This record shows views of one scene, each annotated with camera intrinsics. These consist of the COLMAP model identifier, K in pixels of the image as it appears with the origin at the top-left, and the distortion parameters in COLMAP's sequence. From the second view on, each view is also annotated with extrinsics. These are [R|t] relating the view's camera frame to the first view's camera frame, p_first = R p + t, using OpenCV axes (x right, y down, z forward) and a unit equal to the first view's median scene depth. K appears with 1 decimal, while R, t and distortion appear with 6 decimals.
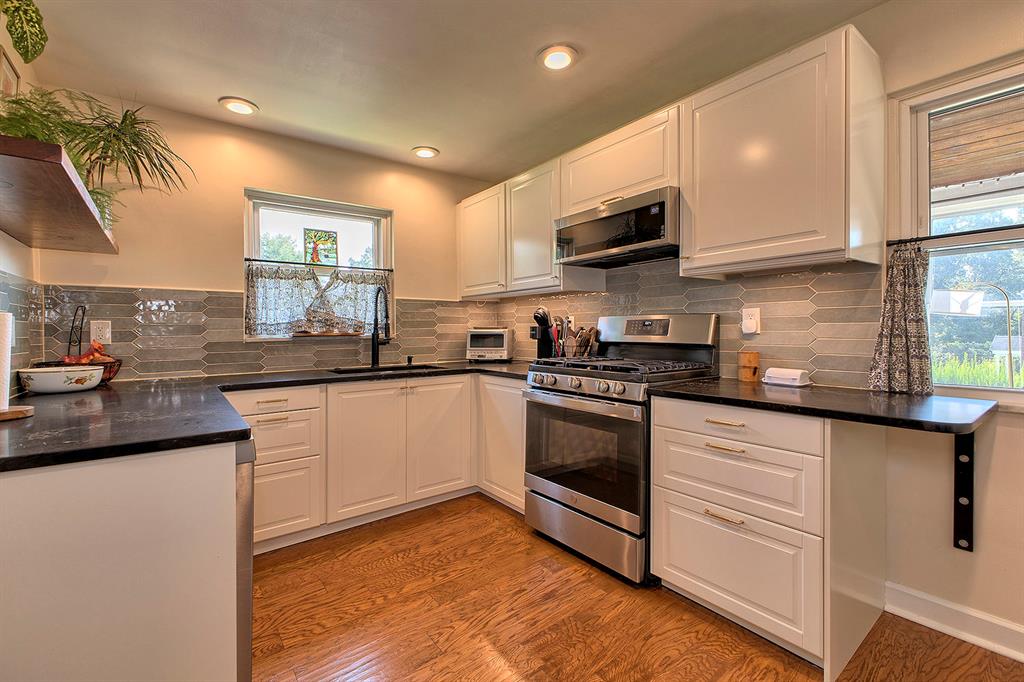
lens RADIAL K [[442.9, 0, 508.4], [0, 442.9, 333.8], [0, 0, 1]] dist [0.005306, 0.000045]
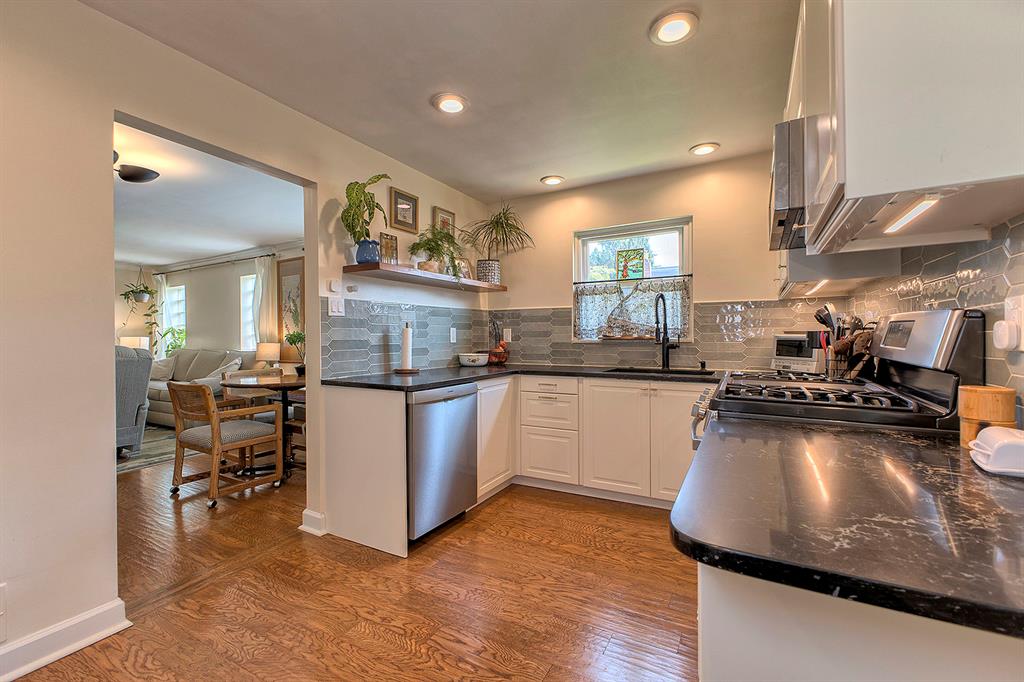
lens RADIAL K [[442.9, 0, 507.3], [0, 442.9, 337.1], [0, 0, 1]] dist [0.005306, 0.000045]
pose [[0.390506, 0.011508, -0.920529, 0.580944], [-0.004025, 0.999934, 0.010793, -0.012960], [0.920592, -0.000509, 0.390526, 0.255050]]
